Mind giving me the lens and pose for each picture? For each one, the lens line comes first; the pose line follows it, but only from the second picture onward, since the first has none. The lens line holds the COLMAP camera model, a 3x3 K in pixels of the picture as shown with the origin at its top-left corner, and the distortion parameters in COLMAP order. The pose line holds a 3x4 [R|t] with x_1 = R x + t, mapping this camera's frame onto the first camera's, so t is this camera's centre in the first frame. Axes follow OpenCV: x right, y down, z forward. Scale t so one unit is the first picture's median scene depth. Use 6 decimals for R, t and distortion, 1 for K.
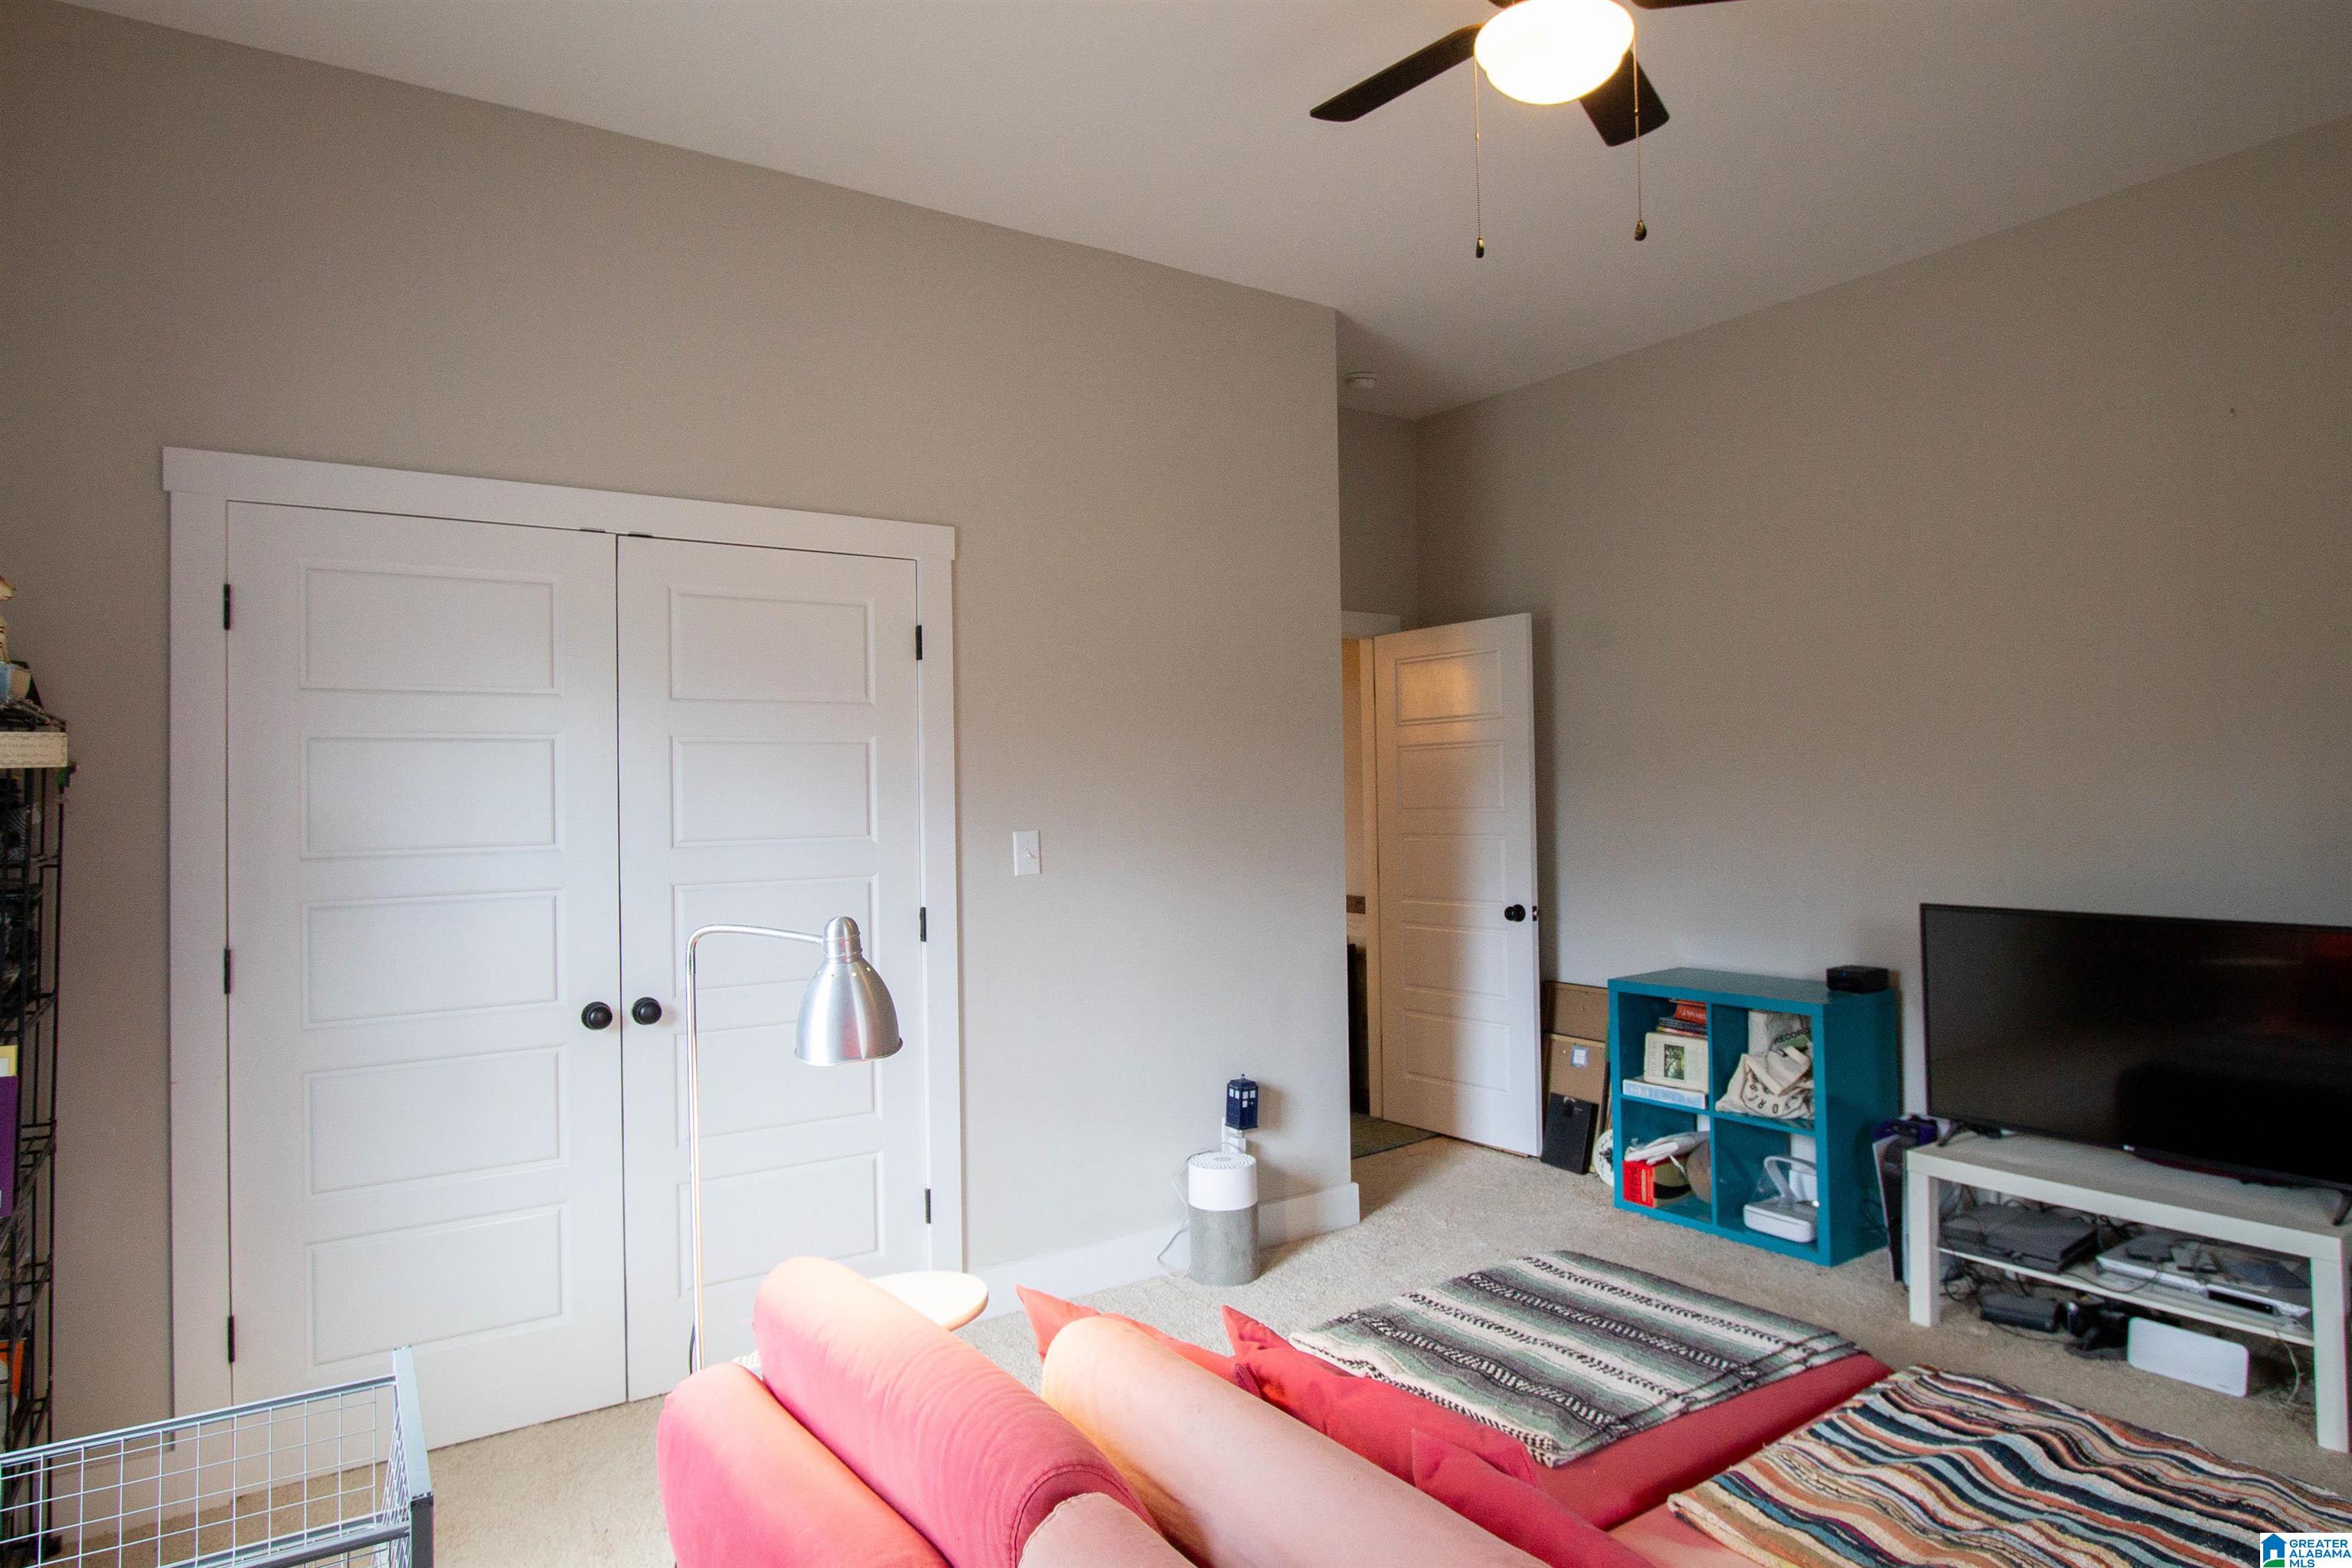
lens RADIAL K [[1392.6, 0, 1191.0], [0, 1392.6, 784.0], [0, 0, 1]] dist [-0.003244, -0.000409]
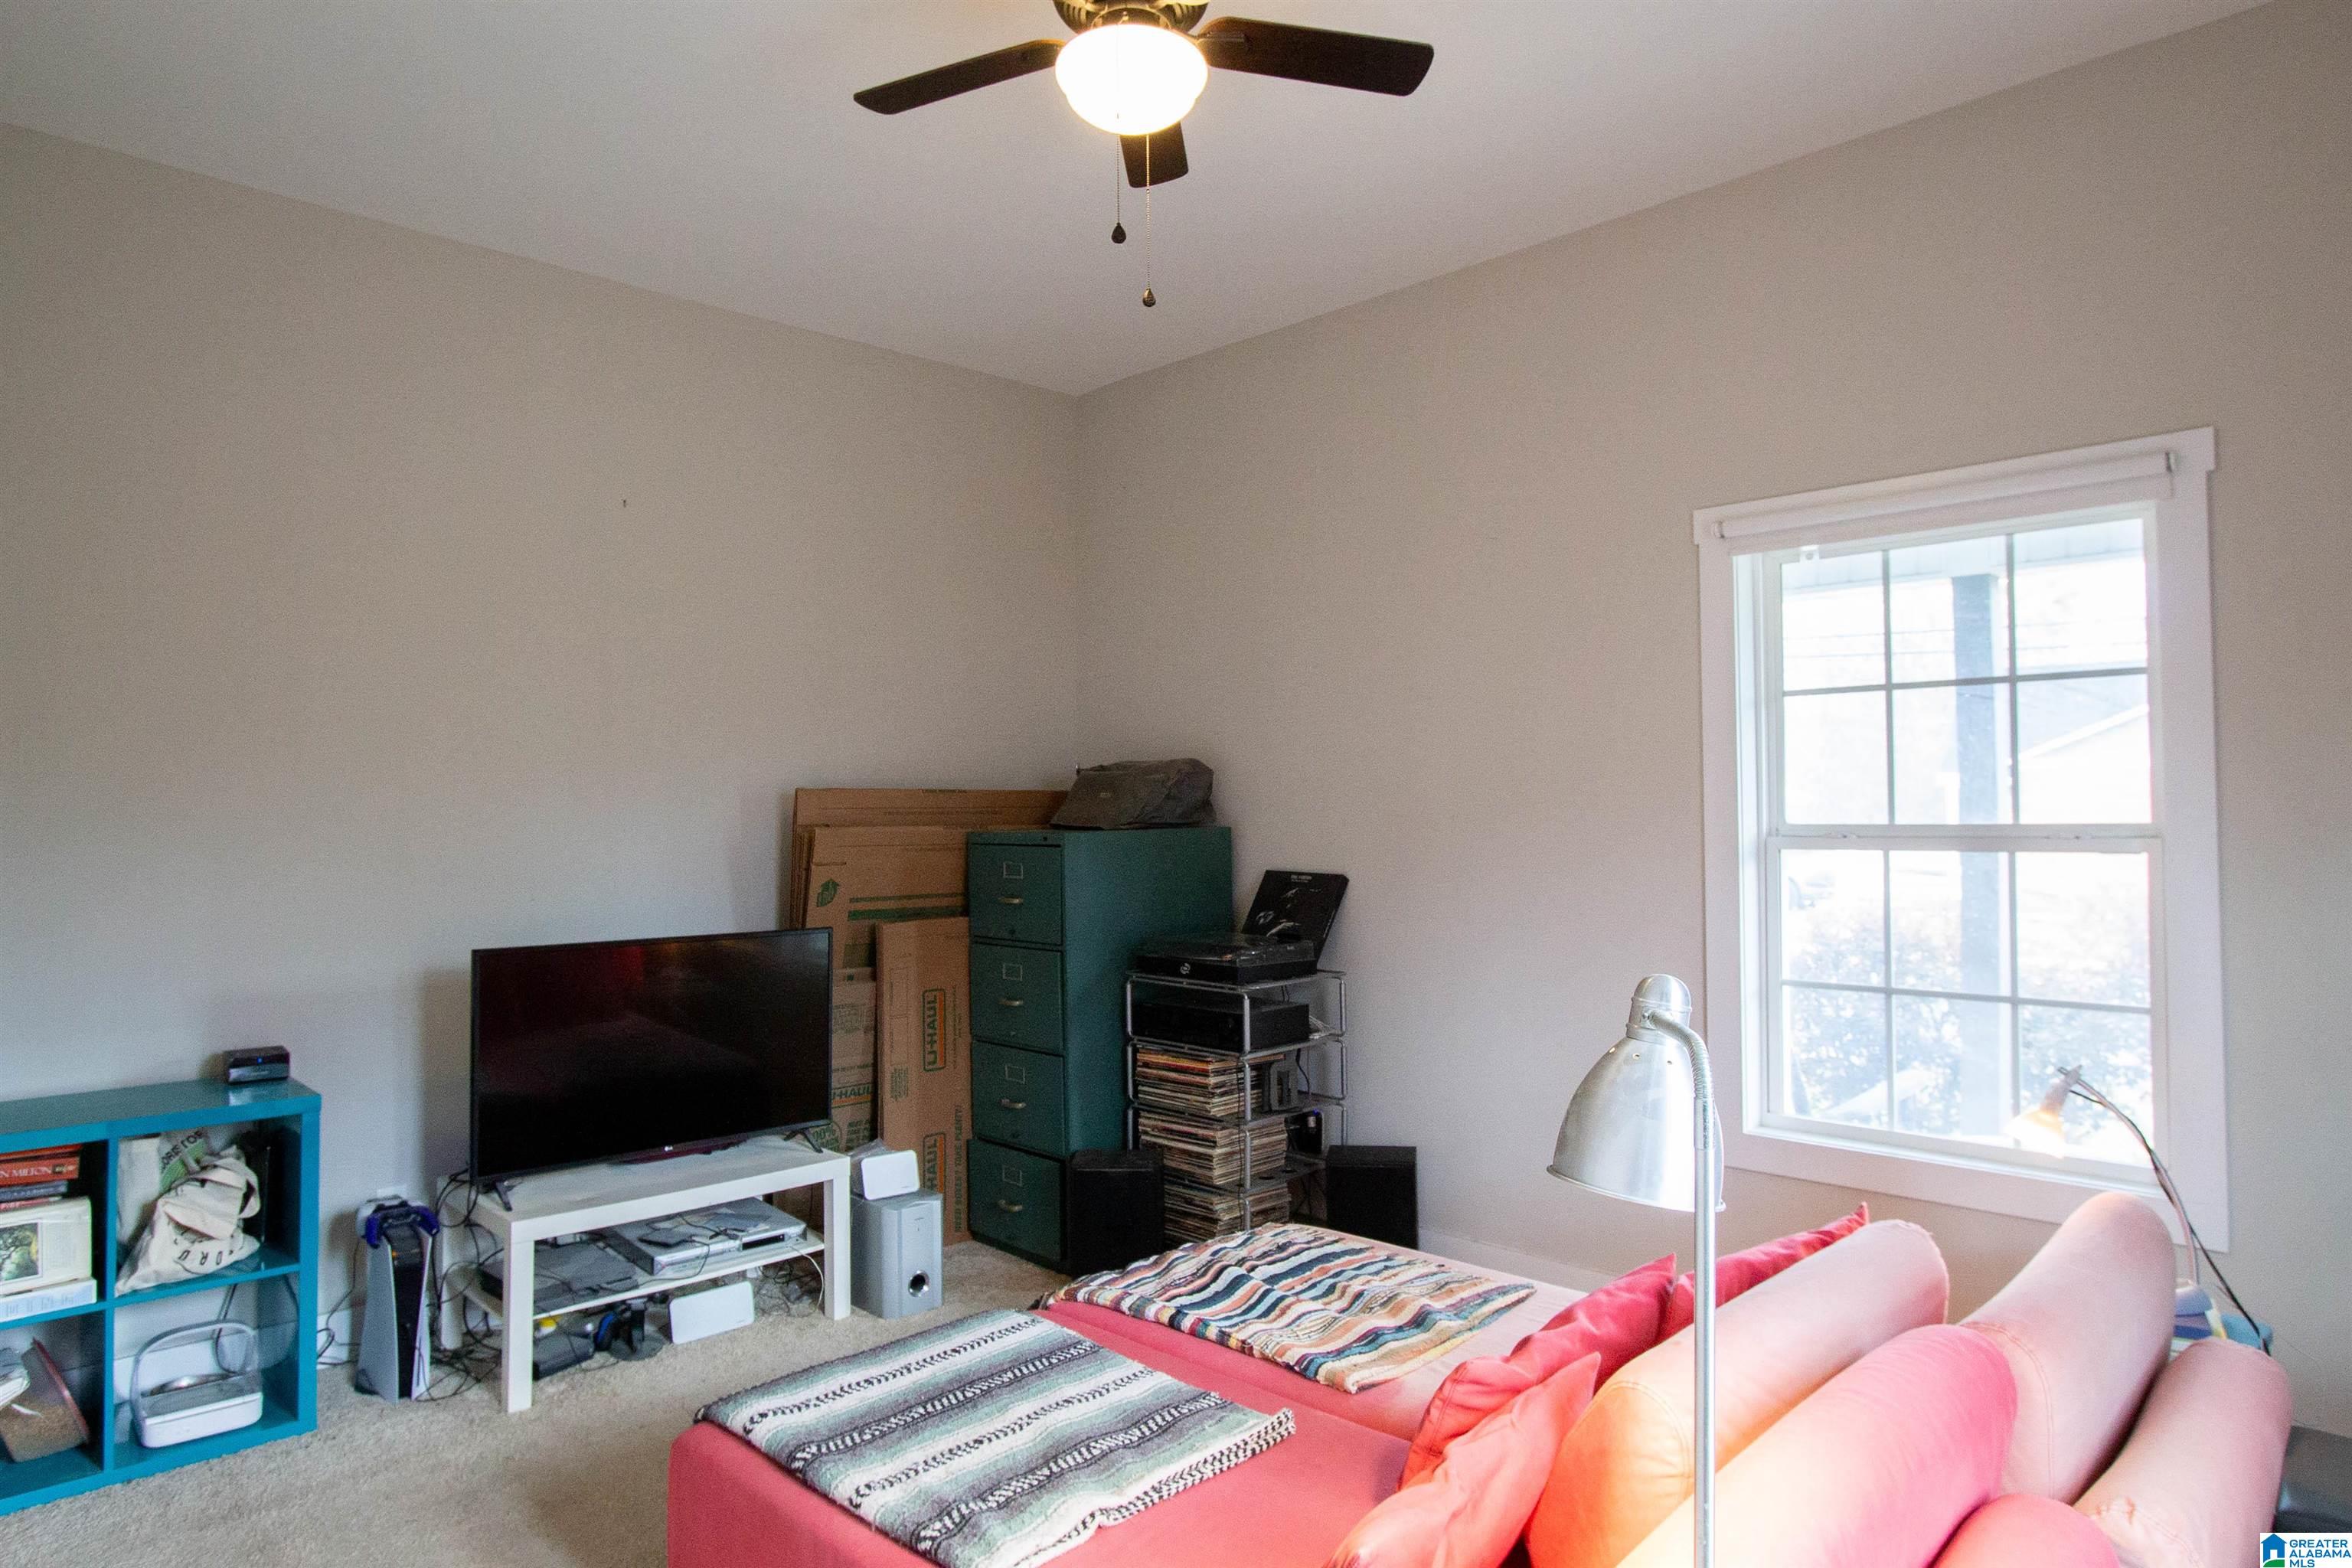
lens RADIAL K [[1392.6, 0, 1192.2], [0, 1392.6, 785.0], [0, 0, 1]] dist [-0.003244, -0.000409]
pose [[-0.179783, 0.043291, 0.982753, -0.533160], [0.000386, 0.999034, -0.043938, 0.022626], [-0.983706, -0.007520, -0.179626, 0.837307]]
